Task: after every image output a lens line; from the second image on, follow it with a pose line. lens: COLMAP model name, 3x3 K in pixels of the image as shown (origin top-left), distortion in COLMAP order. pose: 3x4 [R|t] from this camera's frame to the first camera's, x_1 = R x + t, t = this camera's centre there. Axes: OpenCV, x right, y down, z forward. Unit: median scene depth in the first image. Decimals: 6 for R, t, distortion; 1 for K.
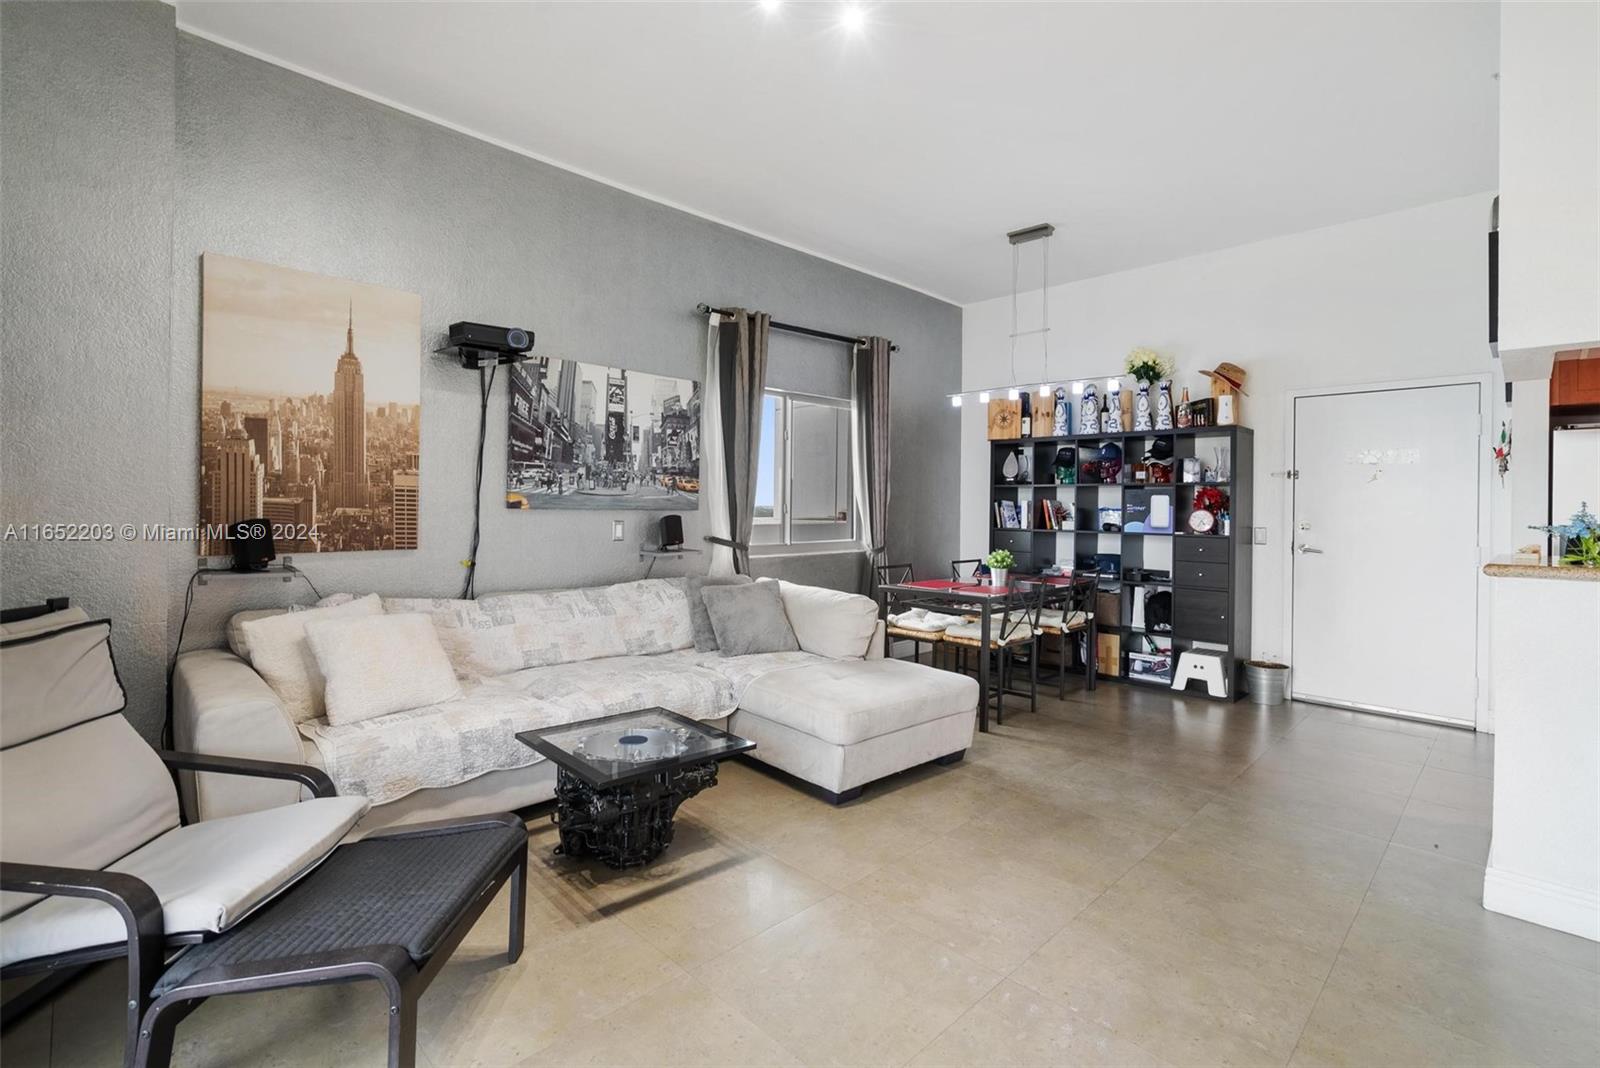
lens RADIAL K [[723.8, 0, 829.0], [0, 723.8, 501.4], [0, 0, 1]] dist [-0.001194, 0.000211]
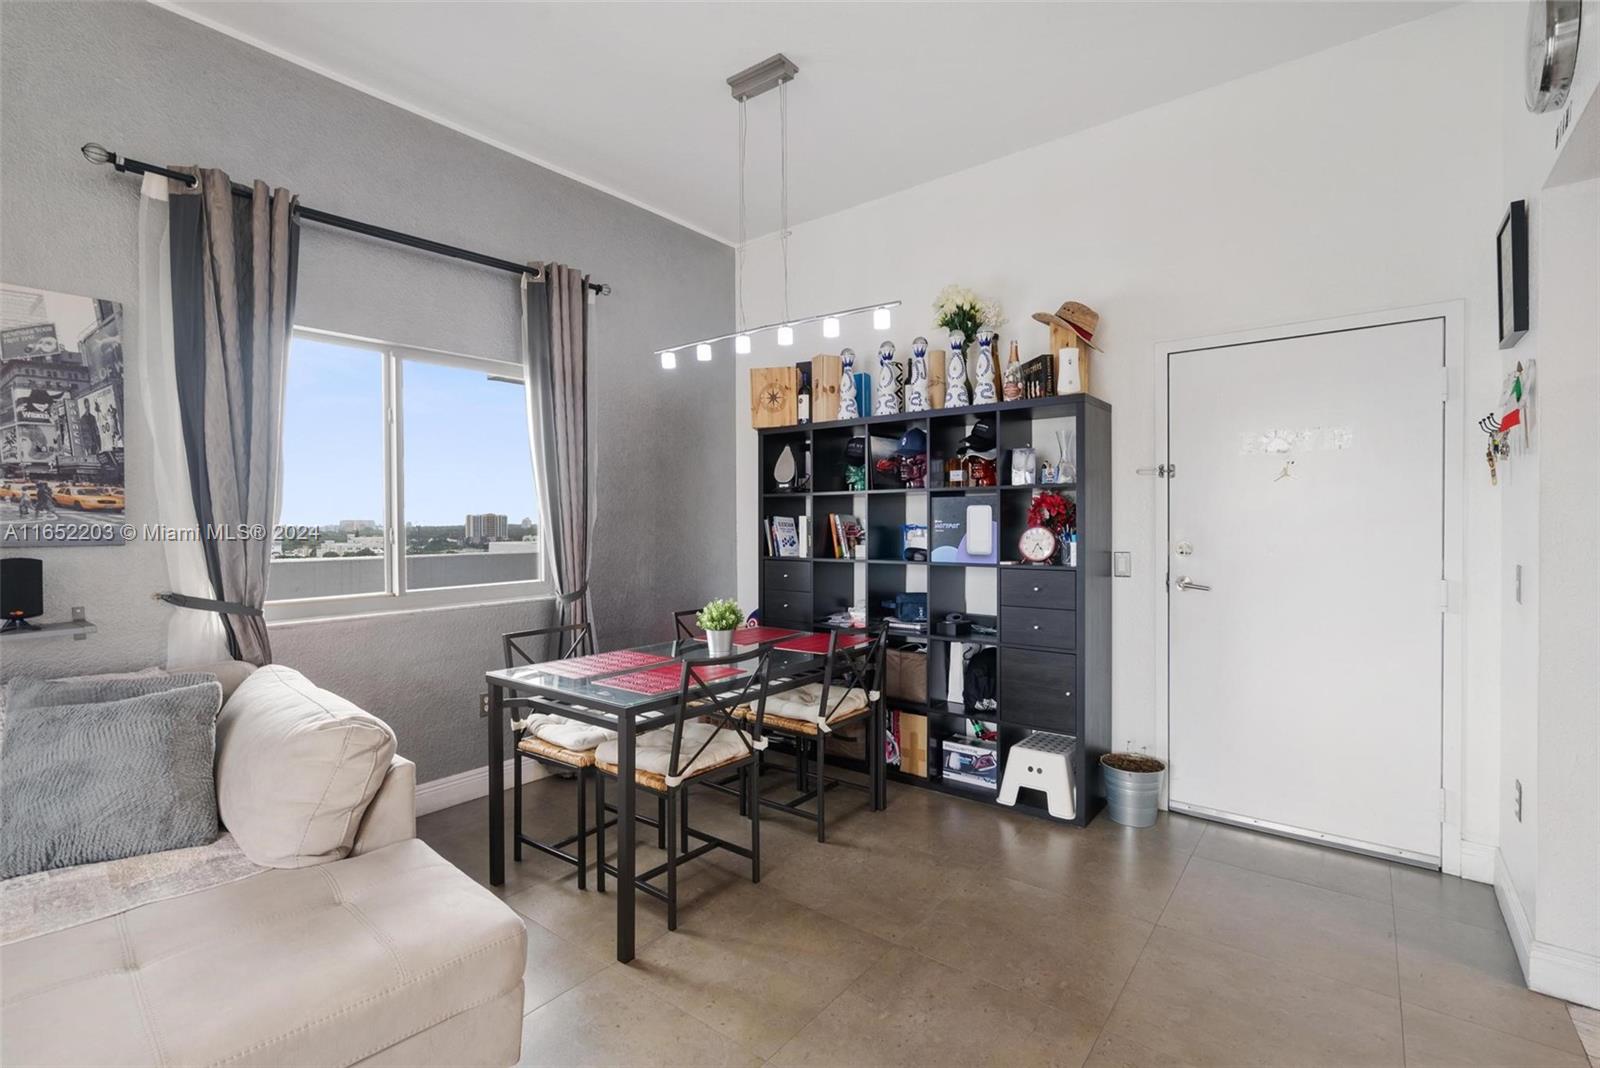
lens RADIAL K [[728.3, 0, 825.8], [0, 728.3, 526.7], [0, 0, 1]] dist [-0.004689, 0.000083]
pose [[0.990834, -0.018504, 0.133811, 0.247571], [0.016692, 0.999753, 0.014650, -0.001110], [-0.134049, -0.012282, 0.990899, 0.390915]]
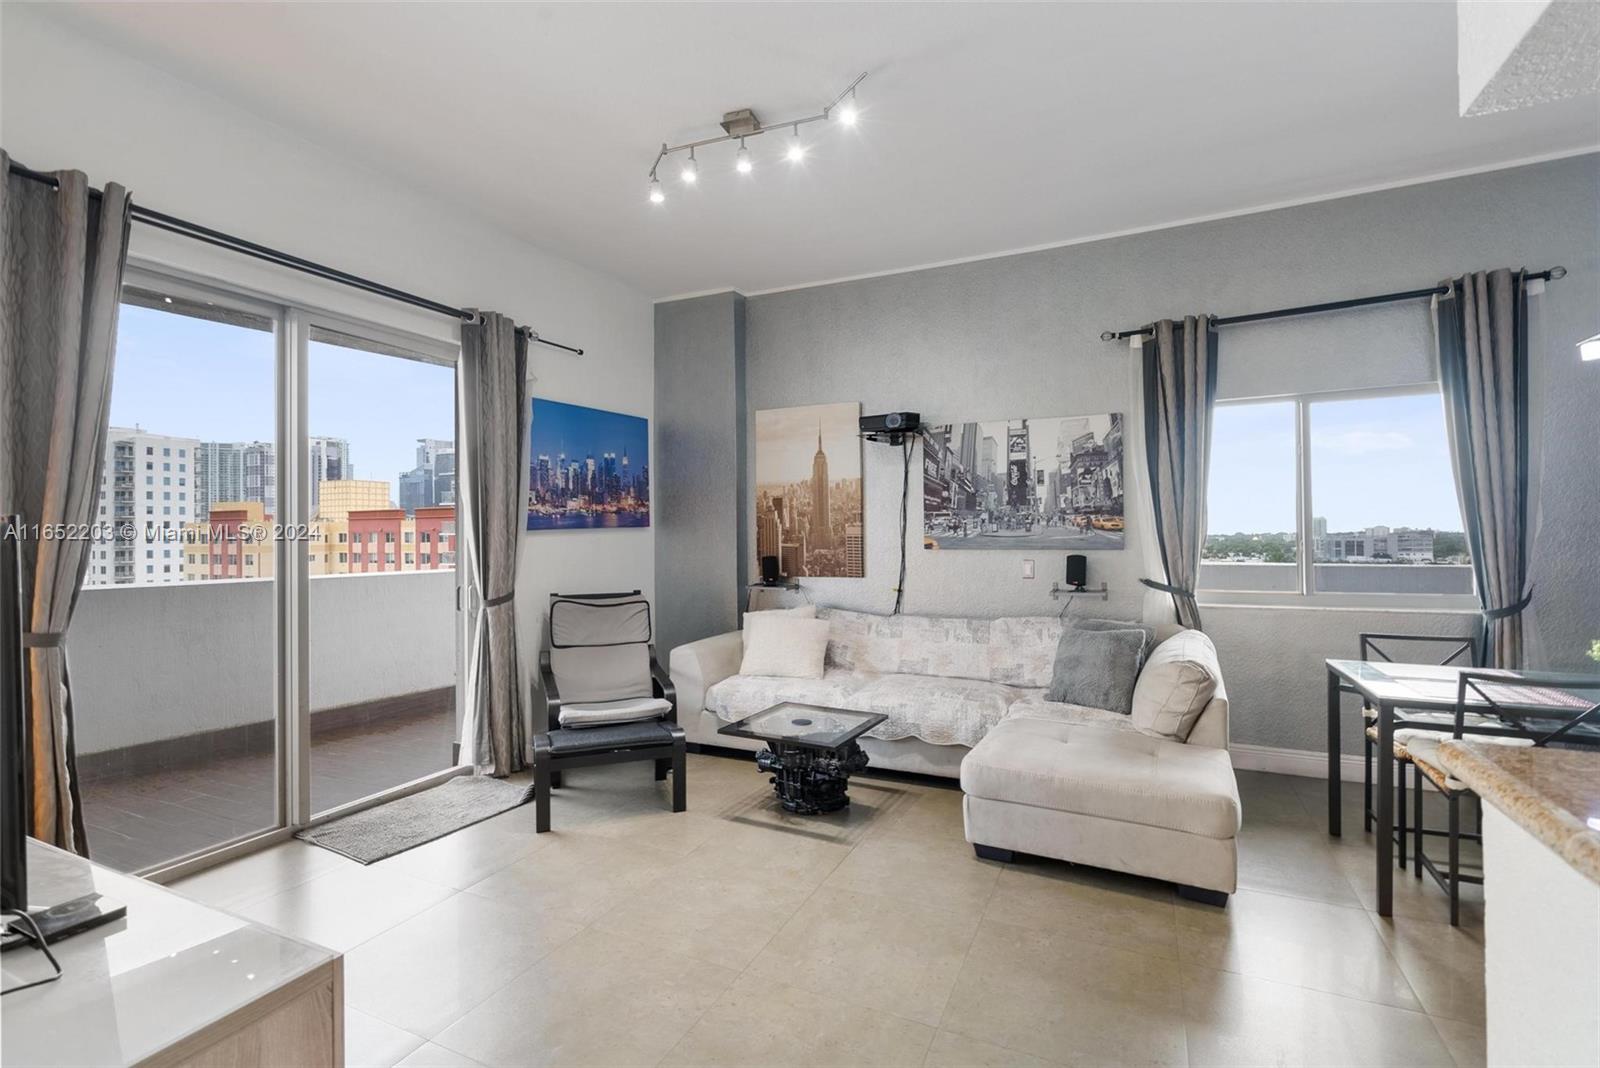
lens RADIAL K [[721.4, 0, 798.0], [0, 721.4, 528.6], [0, 0, 1]] dist [-0.000525, 0.000354]
pose [[0.342402, -0.023092, -0.939270, 0.530255], [0.017665, 0.999679, -0.018137, -0.005729], [0.939388, -0.010382, 0.342700, 0.276196]]
